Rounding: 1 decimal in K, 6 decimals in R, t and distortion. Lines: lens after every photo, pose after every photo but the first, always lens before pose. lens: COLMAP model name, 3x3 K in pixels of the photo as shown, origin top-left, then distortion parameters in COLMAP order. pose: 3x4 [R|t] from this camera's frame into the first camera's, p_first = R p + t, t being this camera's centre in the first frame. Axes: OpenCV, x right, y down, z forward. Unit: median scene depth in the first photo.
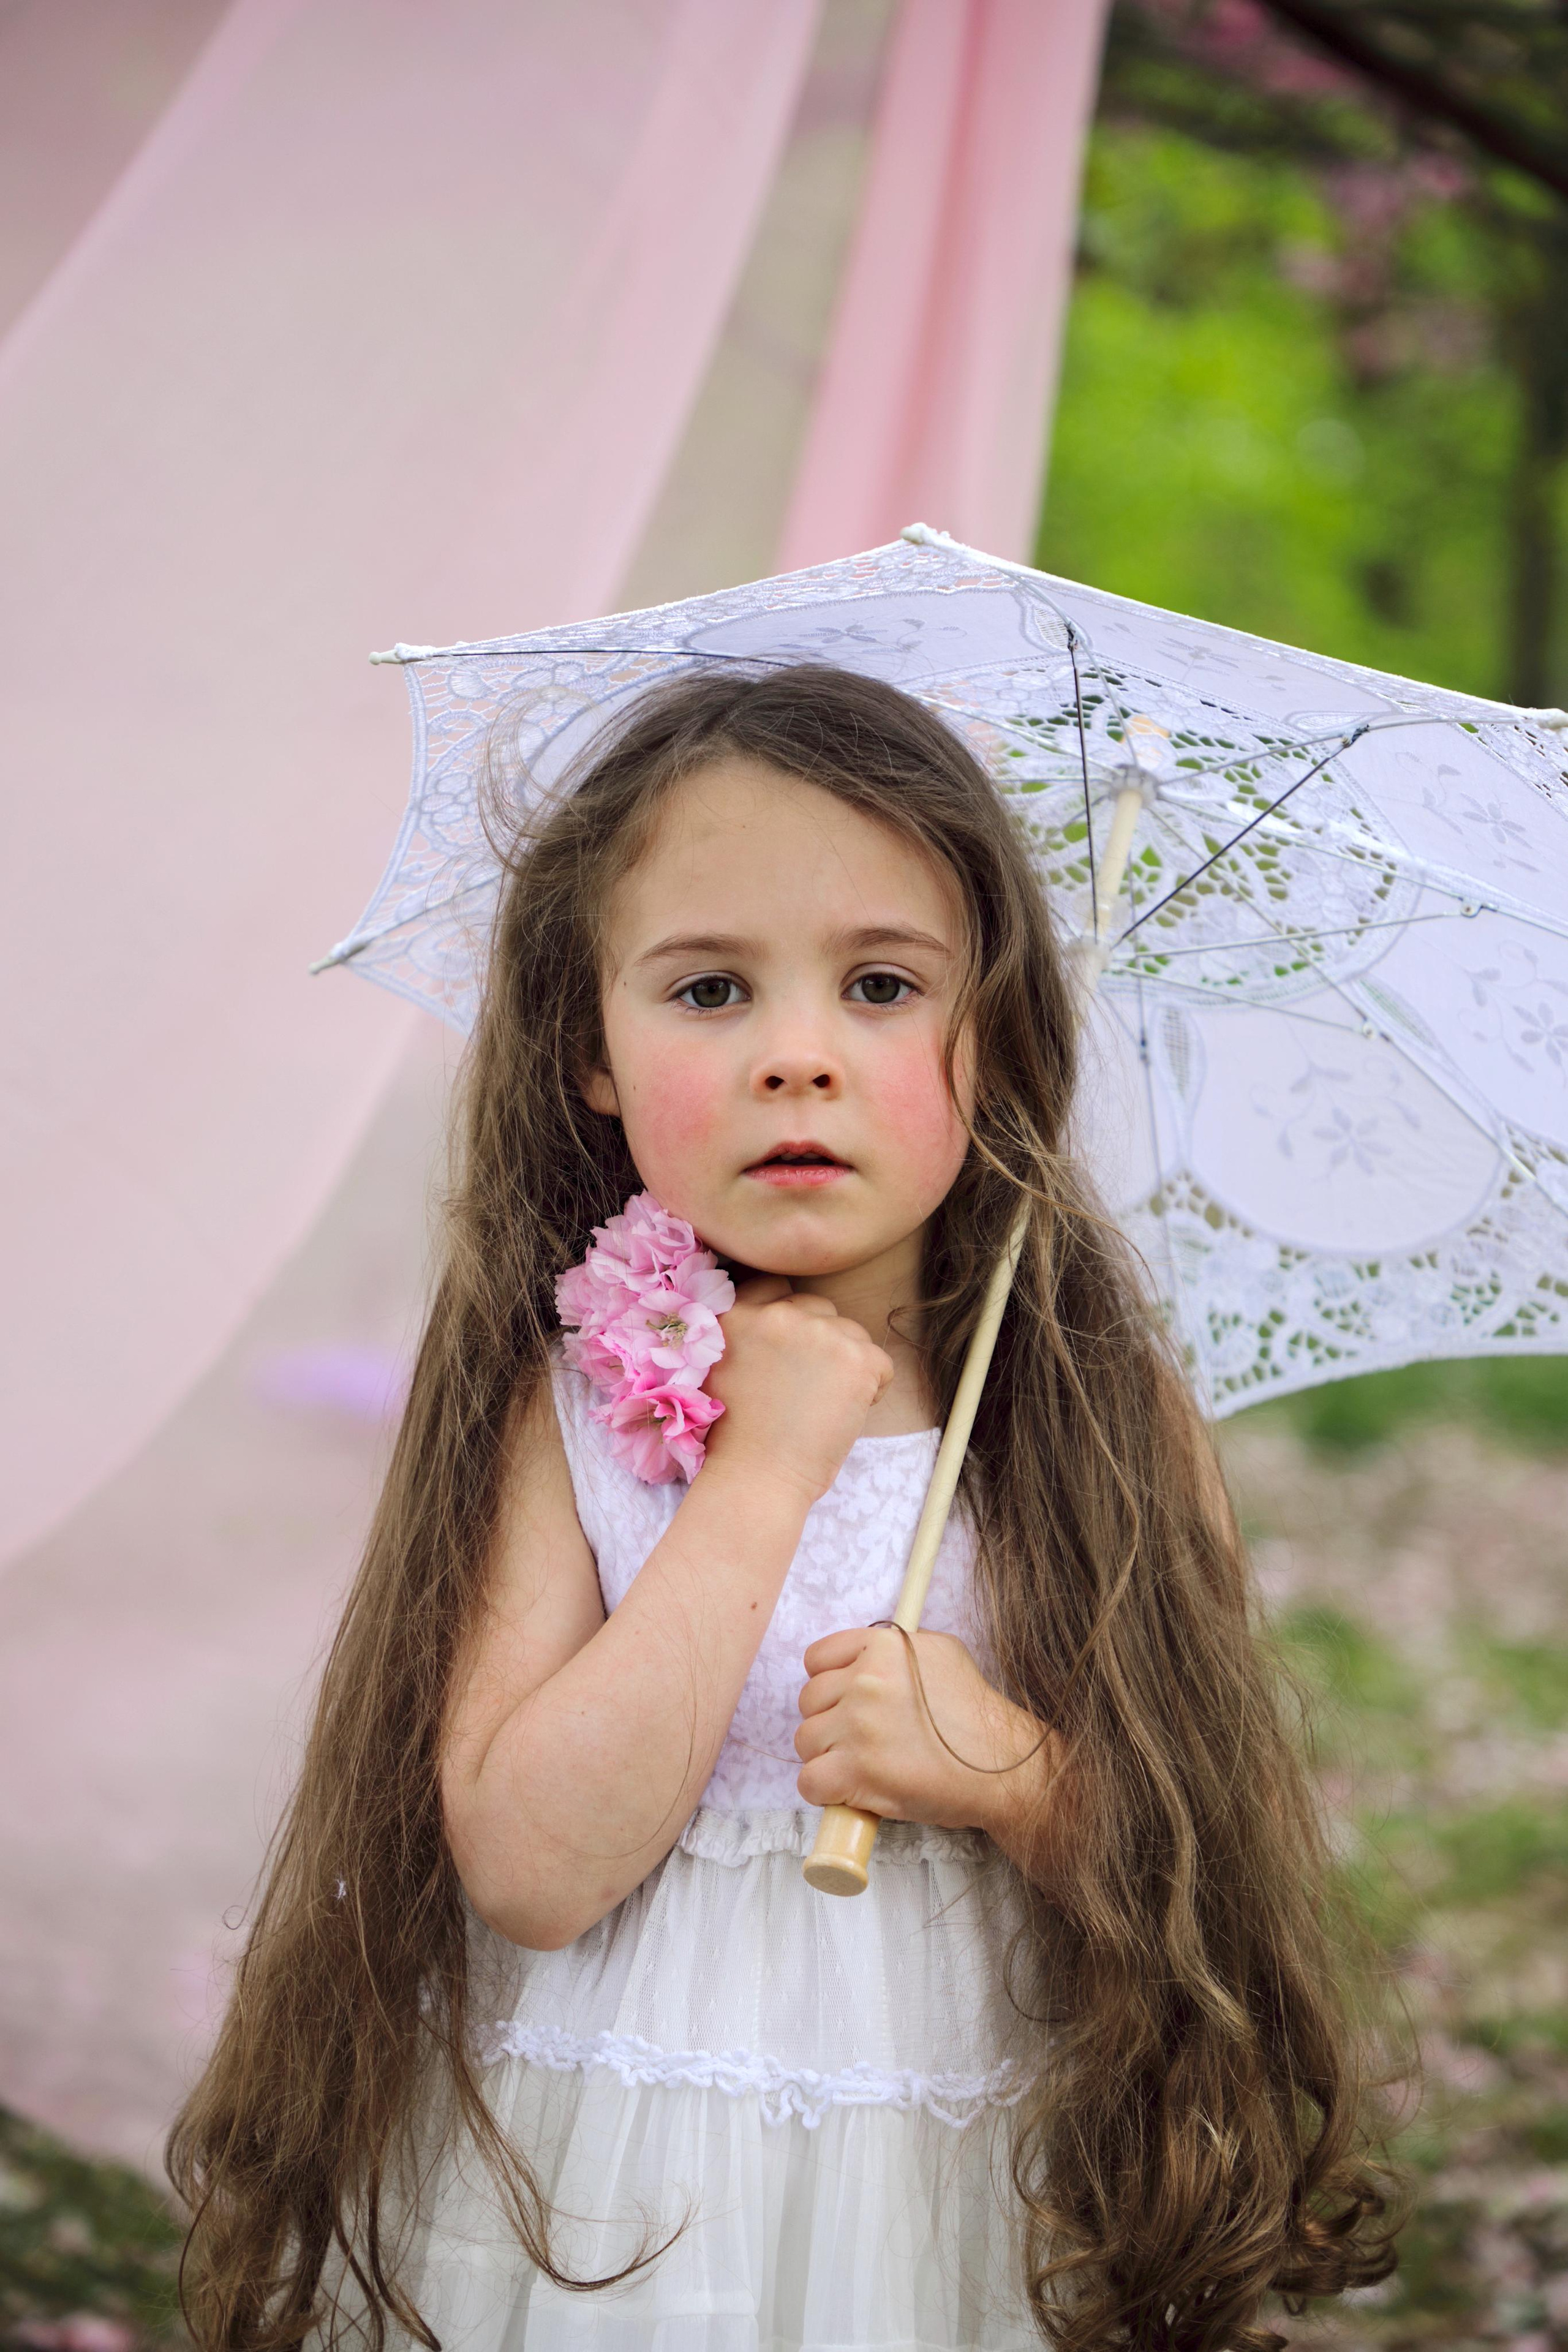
lens RADIAL K [[7323.6, 0, 784.0], [0, 7323.6, 1176.0], [0, 0, 1]] dist [0.040895, 0.412928]
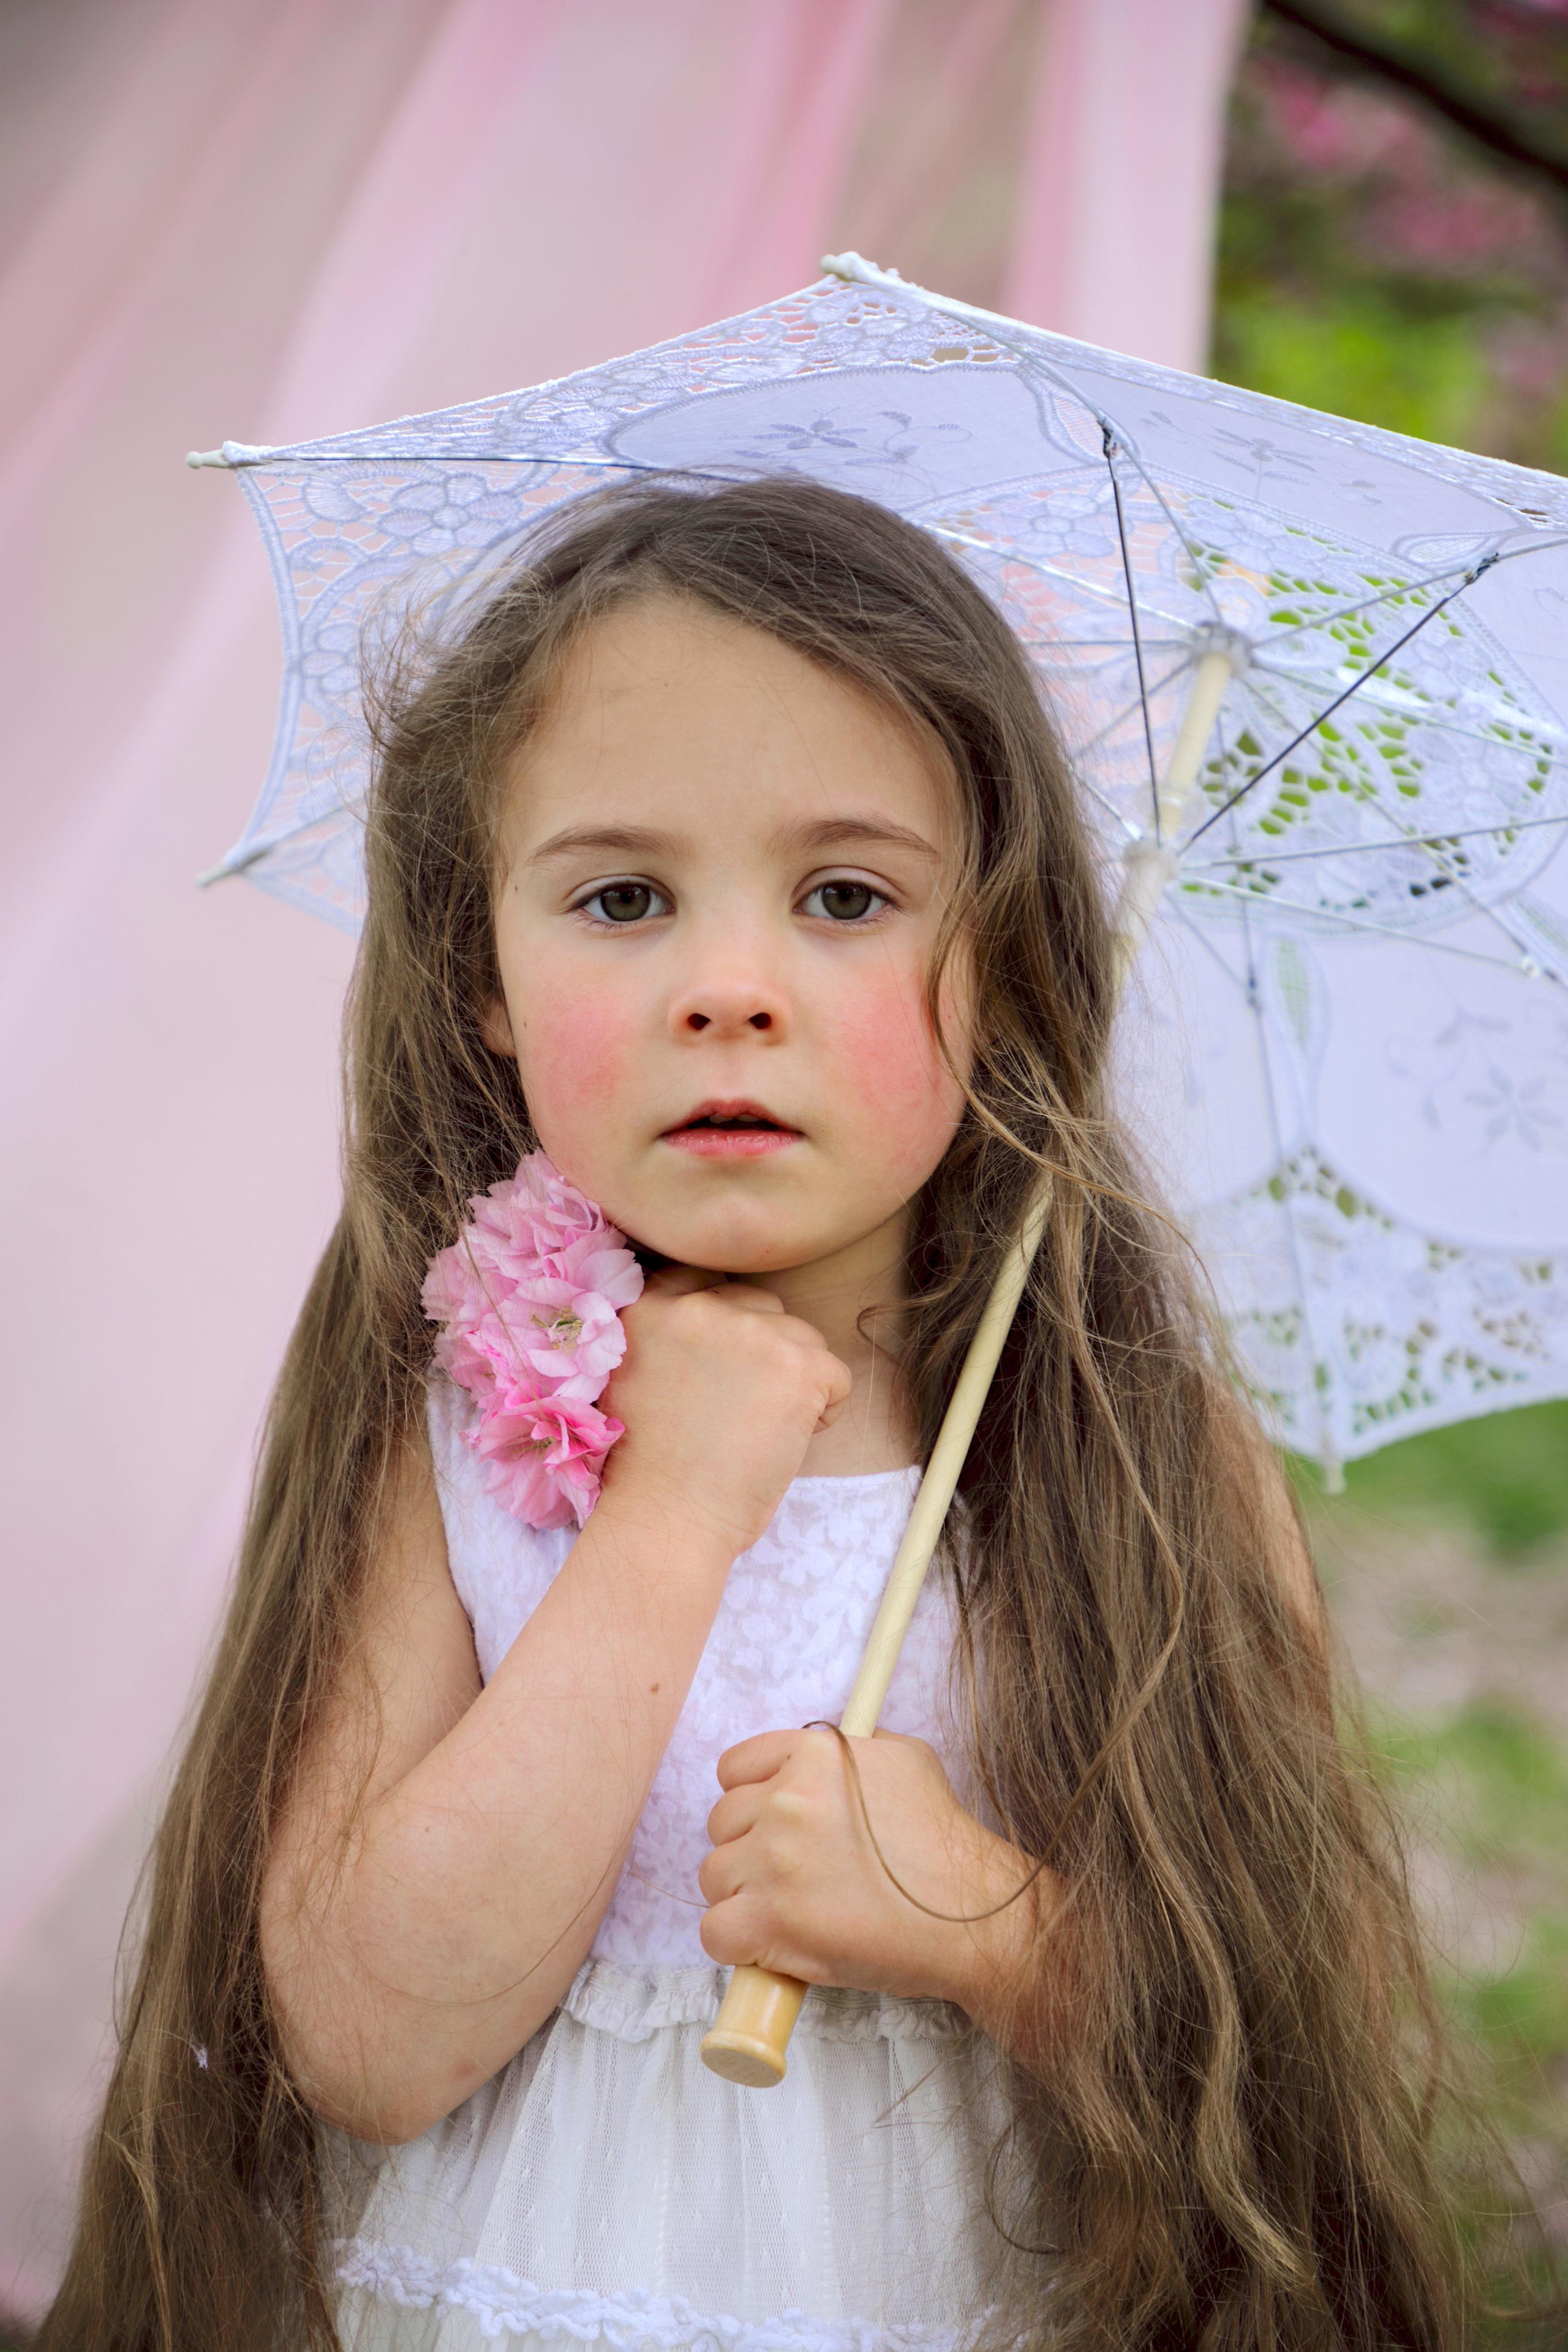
lens RADIAL K [[6426.2, 0, 794.5], [0, 6426.2, 1207.6], [0, 0, 1]] dist [0.474111, -0.621154]
pose [[0.995832, 0.009763, -0.090679, 0.068644], [-0.009787, 0.999952, 0.000178, 0.007155], [0.090677, 0.000710, 0.995880, 0.320731]]
